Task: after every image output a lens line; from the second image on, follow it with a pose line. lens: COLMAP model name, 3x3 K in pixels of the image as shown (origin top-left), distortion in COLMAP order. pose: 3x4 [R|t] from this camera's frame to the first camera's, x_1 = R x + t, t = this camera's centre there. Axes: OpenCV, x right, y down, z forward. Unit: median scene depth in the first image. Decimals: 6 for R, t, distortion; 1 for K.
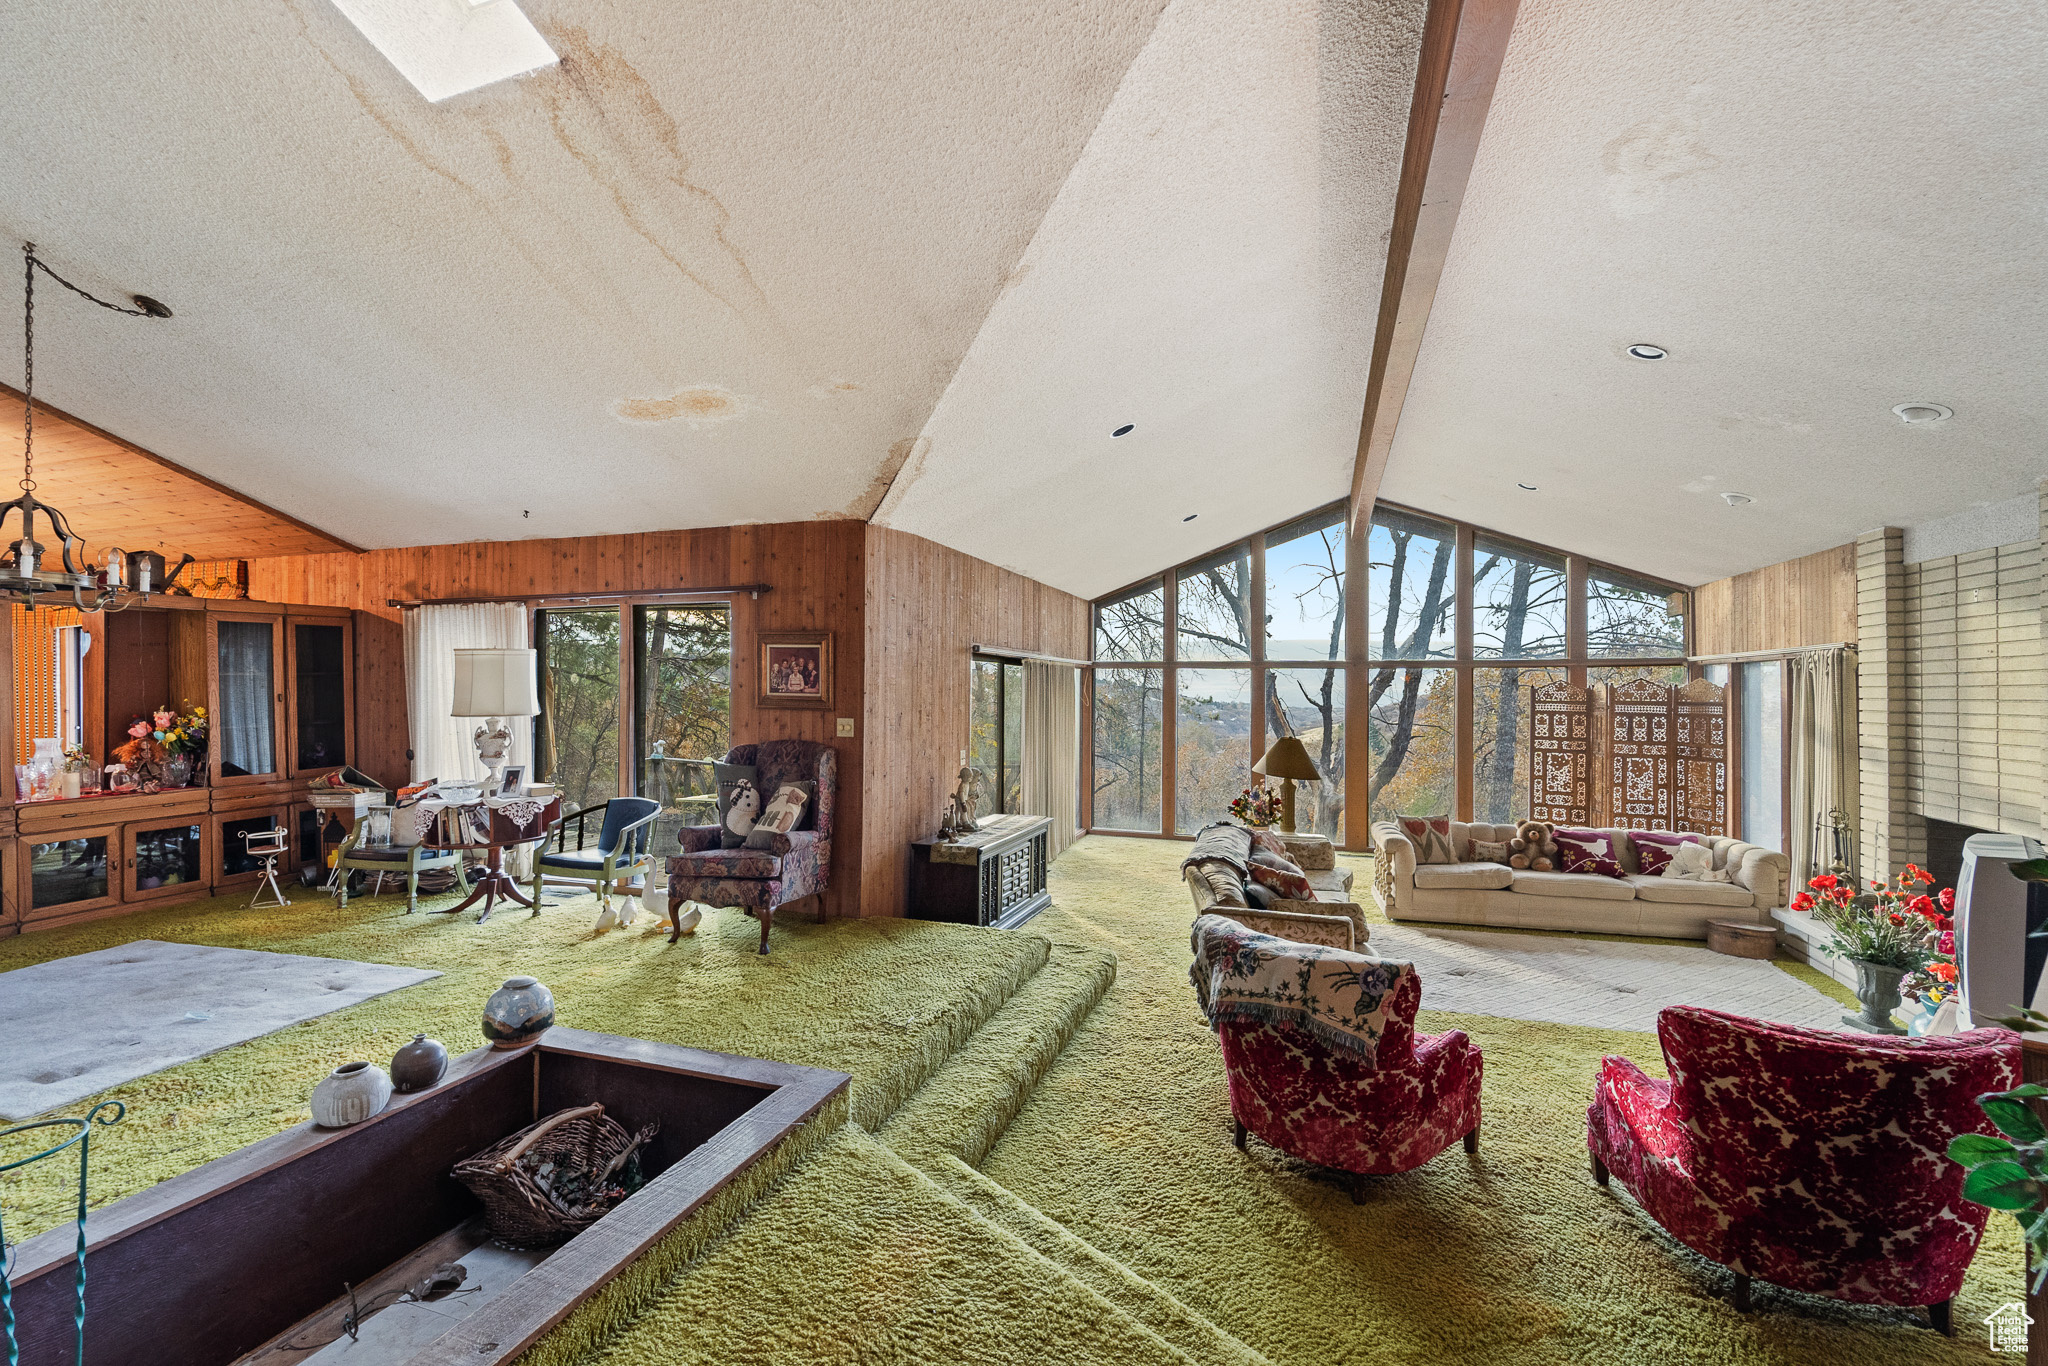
lens RADIAL K [[851.5, 0, 1027.2], [0, 851.5, 687.3], [0, 0, 1]] dist [0.001338, -0.000566]
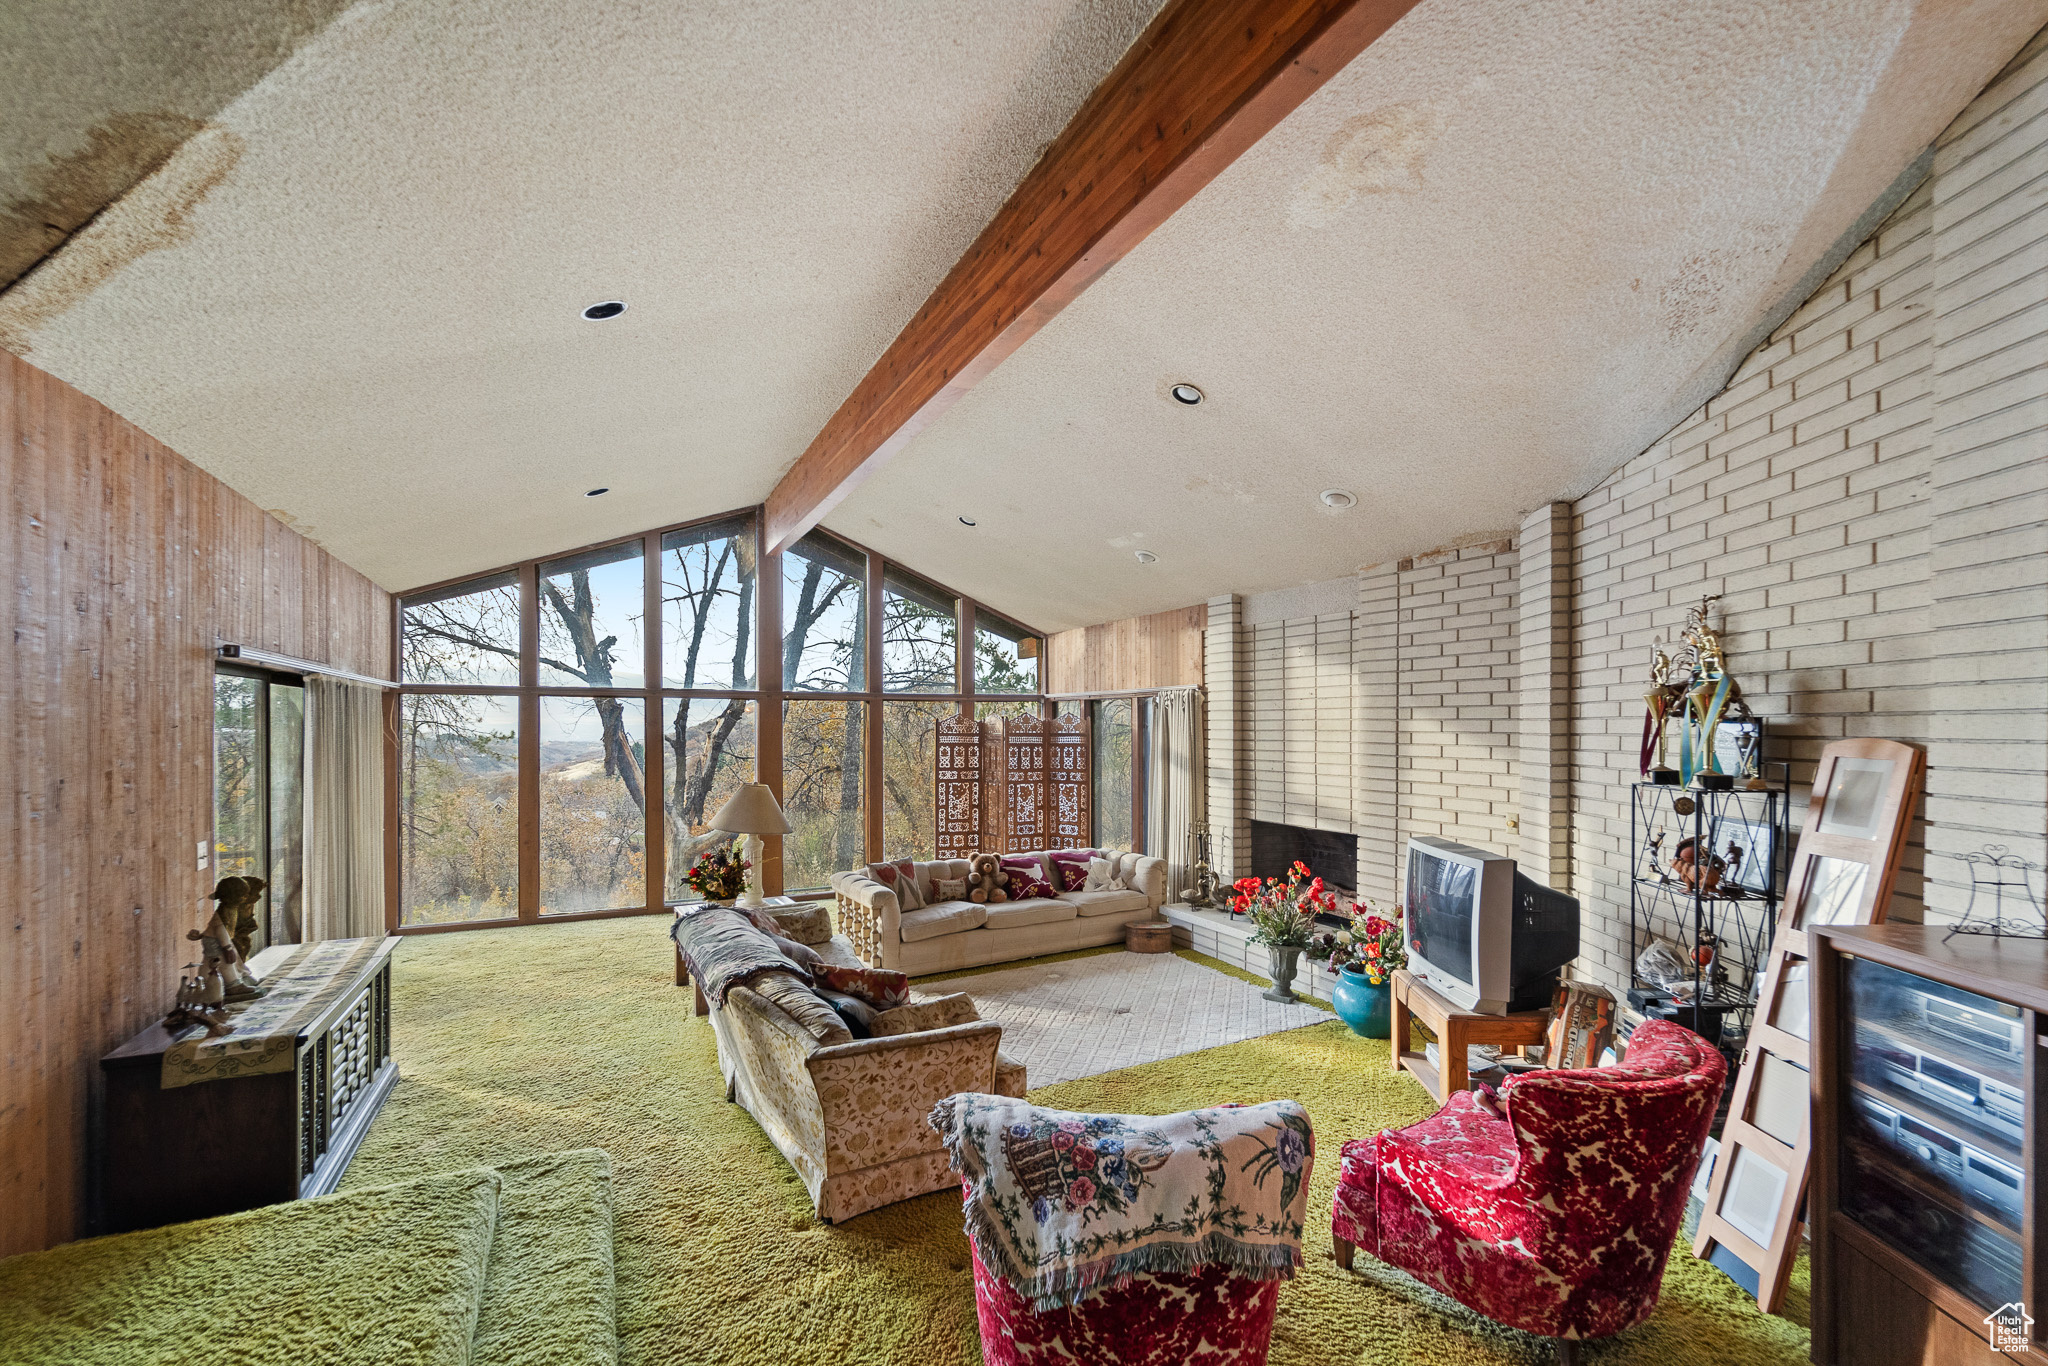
lens RADIAL K [[851.5, 0, 1019.9], [0, 851.5, 729.5], [0, 0, 1]] dist [0.001338, -0.000566]
pose [[0.705184, -0.009019, 0.708967, -0.101421], [0.000583, 0.999926, 0.012140, -0.002026], [-0.709024, -0.008148, 0.705137, 0.293301]]
